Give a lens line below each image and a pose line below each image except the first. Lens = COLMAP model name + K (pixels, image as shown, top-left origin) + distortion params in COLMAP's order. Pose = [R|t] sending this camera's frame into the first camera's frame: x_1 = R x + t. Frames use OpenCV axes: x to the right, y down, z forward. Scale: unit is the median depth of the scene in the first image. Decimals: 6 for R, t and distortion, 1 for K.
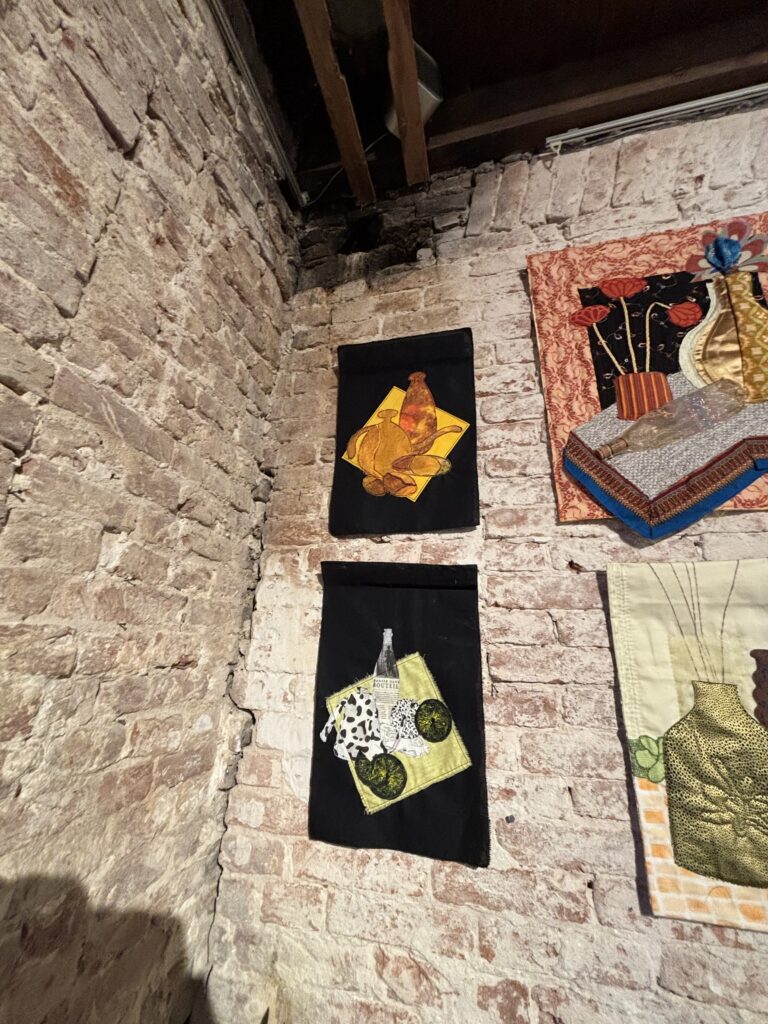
lens RADIAL K [[413.1, 0, 387.1], [0, 413.1, 512.3], [0, 0, 1]] dist [-0.000315, 0.000749]
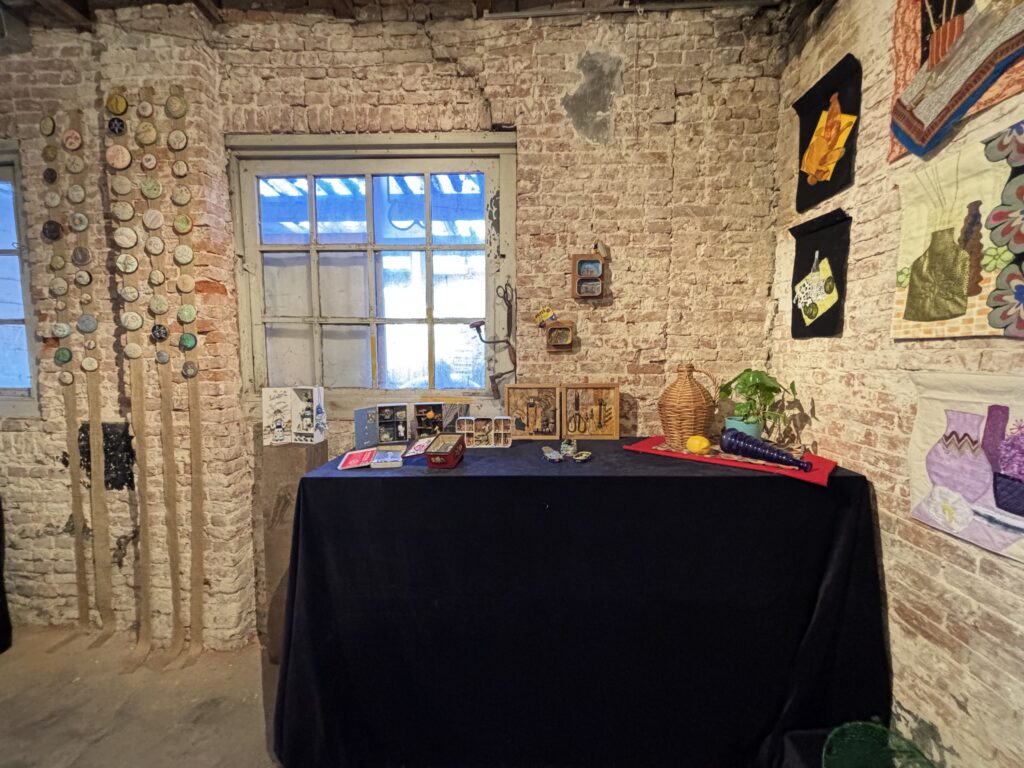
lens RADIAL K [[413.1, 0, 511.0], [0, 413.1, 382.5], [0, 0, 1]] dist [-0.000315, 0.000749]
pose [[0.195281, 0.040374, -0.979916, 1.898750], [0.312368, 0.944559, 0.101167, 0.229286], [0.929673, -0.325850, 0.171843, -1.100303]]
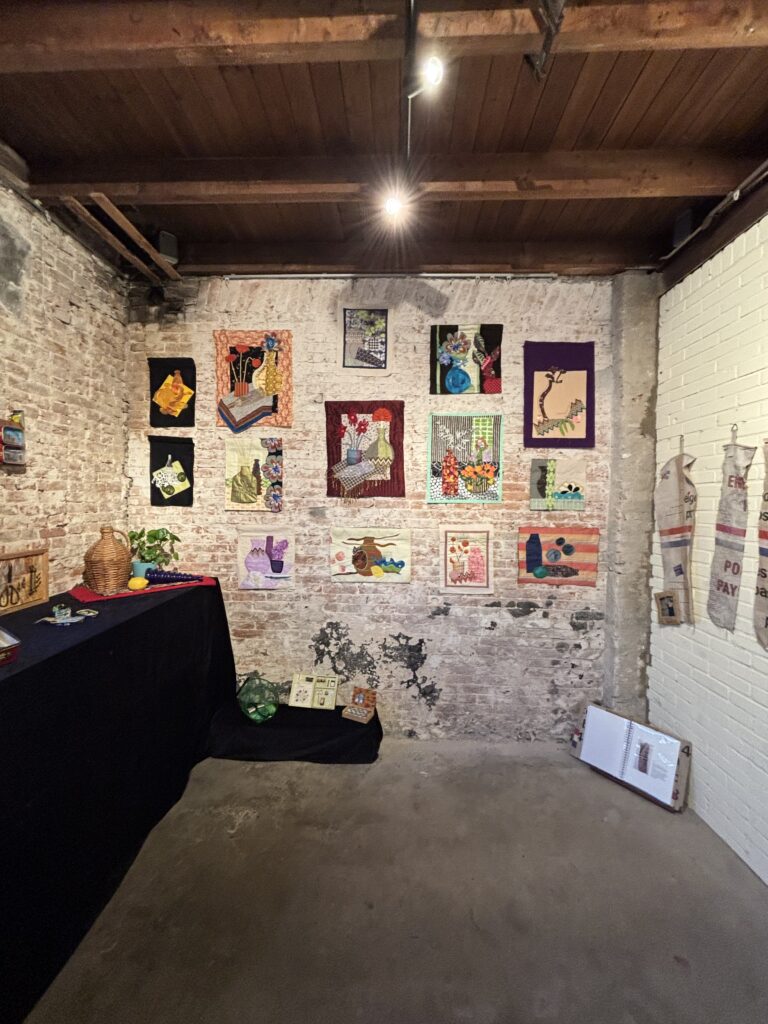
lens RADIAL K [[413.1, 0, 379.5], [0, 413.1, 508.8], [0, 0, 1]] dist [-0.000315, 0.000749]
pose [[0.978939, -0.018048, 0.203354, 1.101541], [-0.052653, 0.940066, 0.336902, -0.608243], [-0.197247, -0.340514, 0.919317, -2.956337]]
